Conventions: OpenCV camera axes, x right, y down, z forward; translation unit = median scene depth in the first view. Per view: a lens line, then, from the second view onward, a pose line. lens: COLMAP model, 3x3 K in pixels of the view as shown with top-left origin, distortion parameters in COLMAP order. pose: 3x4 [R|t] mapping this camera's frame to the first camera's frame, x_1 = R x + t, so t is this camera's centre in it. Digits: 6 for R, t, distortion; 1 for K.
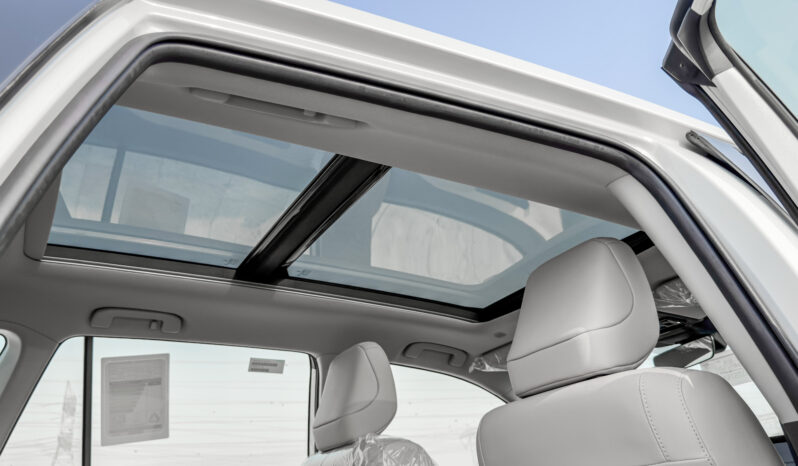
lens RADIAL K [[653.8, 0, 399.0], [0, 653.8, 233.0], [0, 0, 1]] dist [-0.000072, -0.013129]
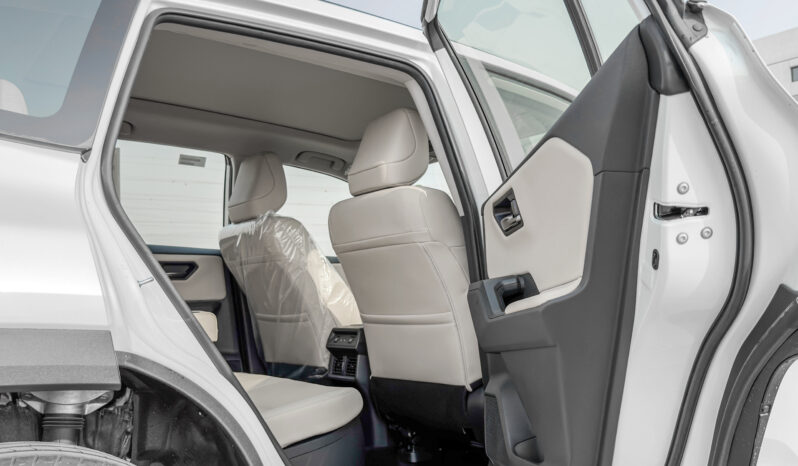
lens RADIAL K [[653.8, 0, 399.0], [0, 653.8, 233.0], [0, 0, 1]] dist [-0.000072, -0.013129]
pose [[0.988776, 0.053877, 0.139352, 0.039750], [-0.094157, 0.948893, 0.301226, -0.106045], [-0.116001, -0.310966, 0.943315, -0.380600]]
